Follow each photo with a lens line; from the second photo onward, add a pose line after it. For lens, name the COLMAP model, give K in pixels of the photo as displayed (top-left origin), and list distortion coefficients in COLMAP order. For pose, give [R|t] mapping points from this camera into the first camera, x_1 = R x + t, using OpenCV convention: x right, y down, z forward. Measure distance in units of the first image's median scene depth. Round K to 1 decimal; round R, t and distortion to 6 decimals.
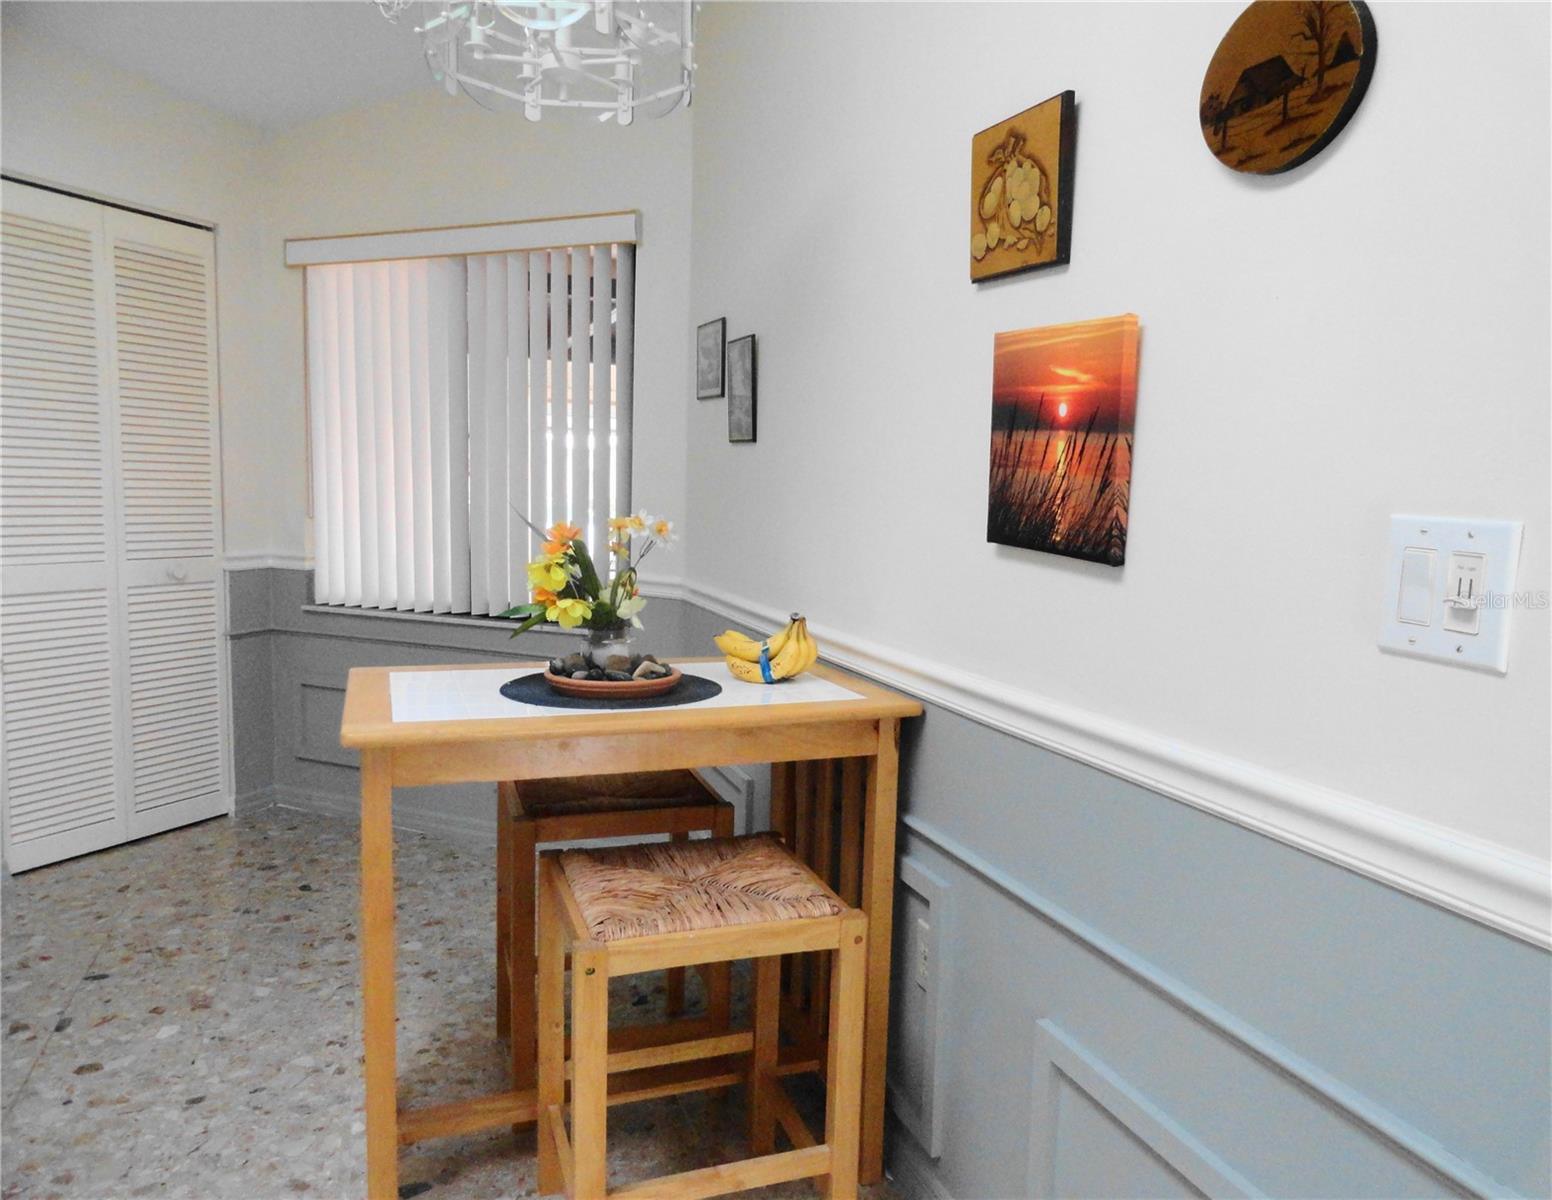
lens RADIAL K [[1107.9, 0, 776.0], [0, 1107.9, 600.0], [0, 0, 1]] dist [-0.004329, 0.001920]
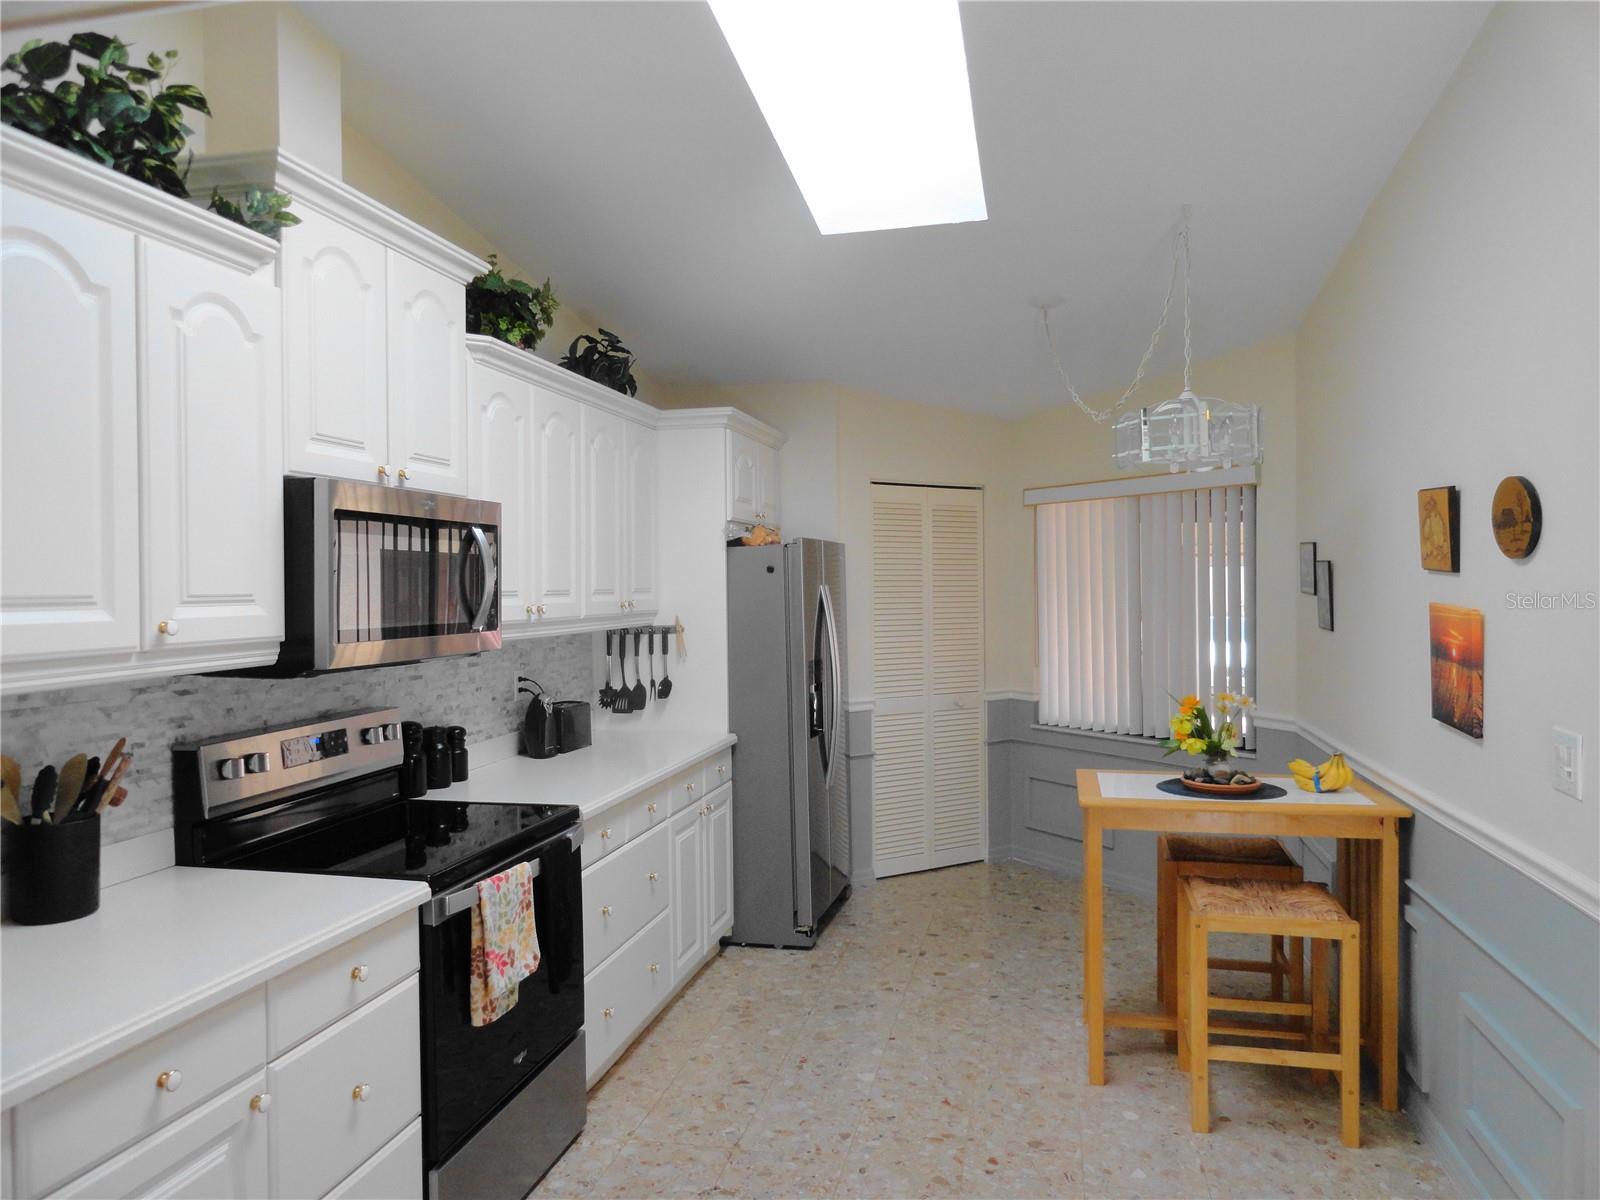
lens RADIAL K [[1090.0, 0, 834.4], [0, 1090.0, 592.8], [0, 0, 1]] dist [-0.001204, -0.000472]
pose [[0.853975, -0.026475, -0.519641, 0.218749], [-0.027268, 0.995055, -0.095510, -0.045217], [0.519600, 0.095733, 0.849030, -0.762310]]
